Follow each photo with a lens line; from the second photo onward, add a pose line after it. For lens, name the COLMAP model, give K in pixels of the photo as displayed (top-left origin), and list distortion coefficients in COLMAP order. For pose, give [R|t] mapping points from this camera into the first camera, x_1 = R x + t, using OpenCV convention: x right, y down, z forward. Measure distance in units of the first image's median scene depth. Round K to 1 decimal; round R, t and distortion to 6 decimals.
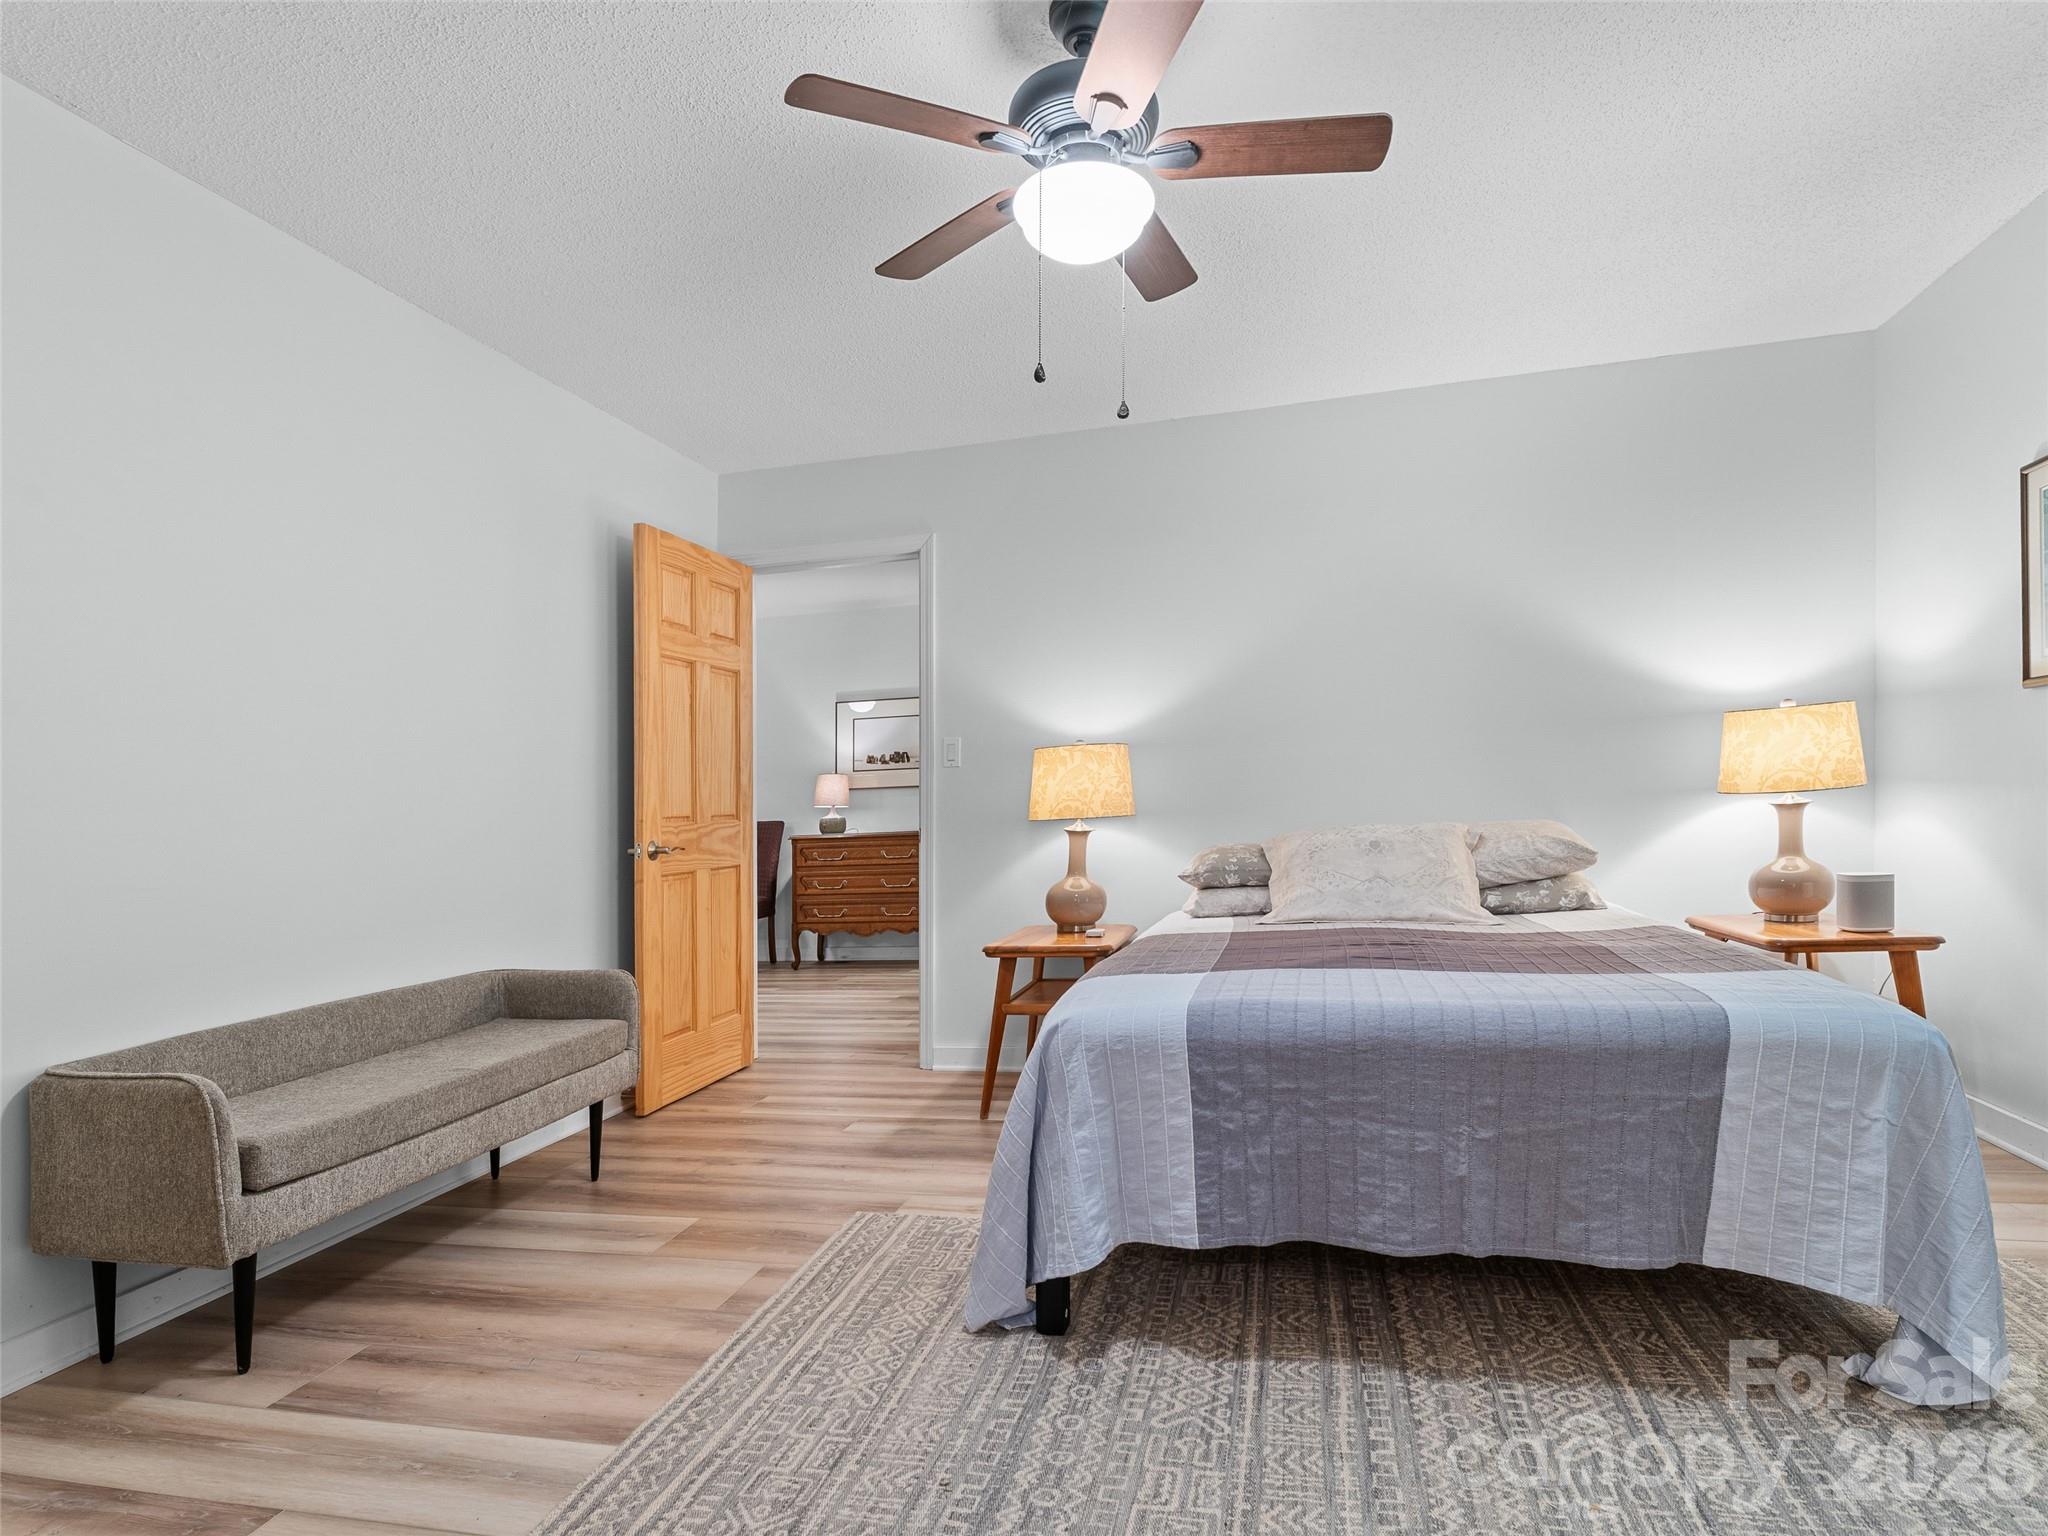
lens RADIAL K [[1084.9, 0, 1031.1], [0, 1084.9, 787.7], [0, 0, 1]] dist [0.001781, -0.000577]
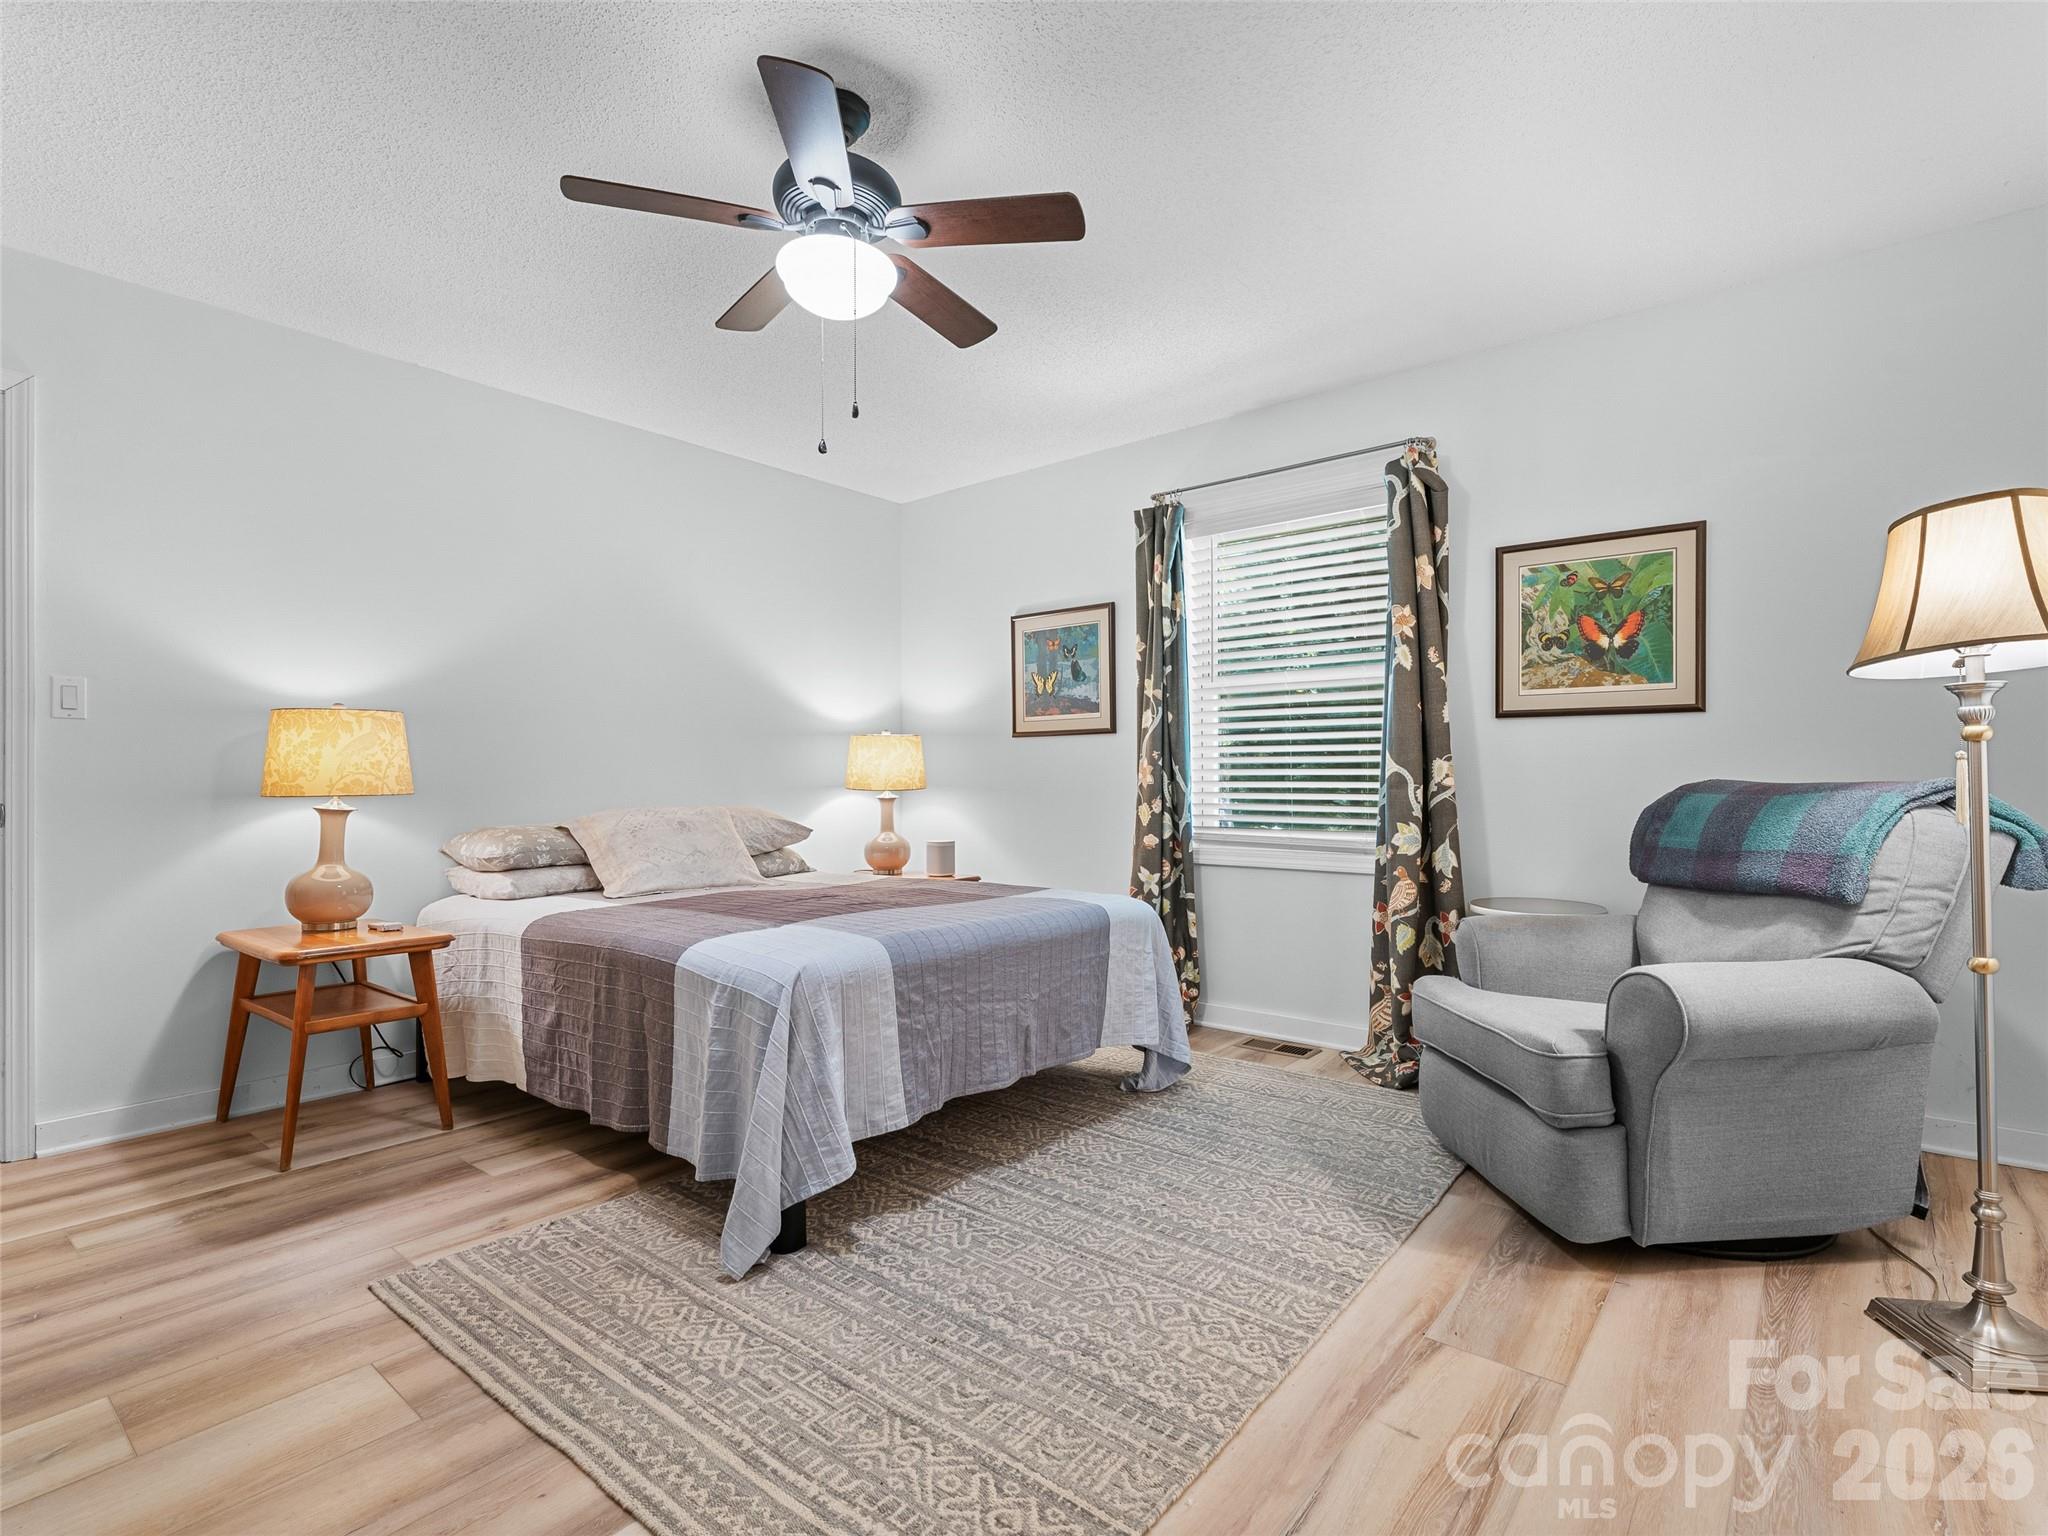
lens RADIAL K [[1005.6, 0, 1024.0], [0, 1005.6, 768.0], [0, 0, 1]] dist [-0.000380, 0.000185]
pose [[0.429134, 0.053124, 0.901677, -0.866969], [-0.032834, 0.998527, -0.043203, 0.046139], [-0.902644, -0.011066, 0.430246, 0.358284]]
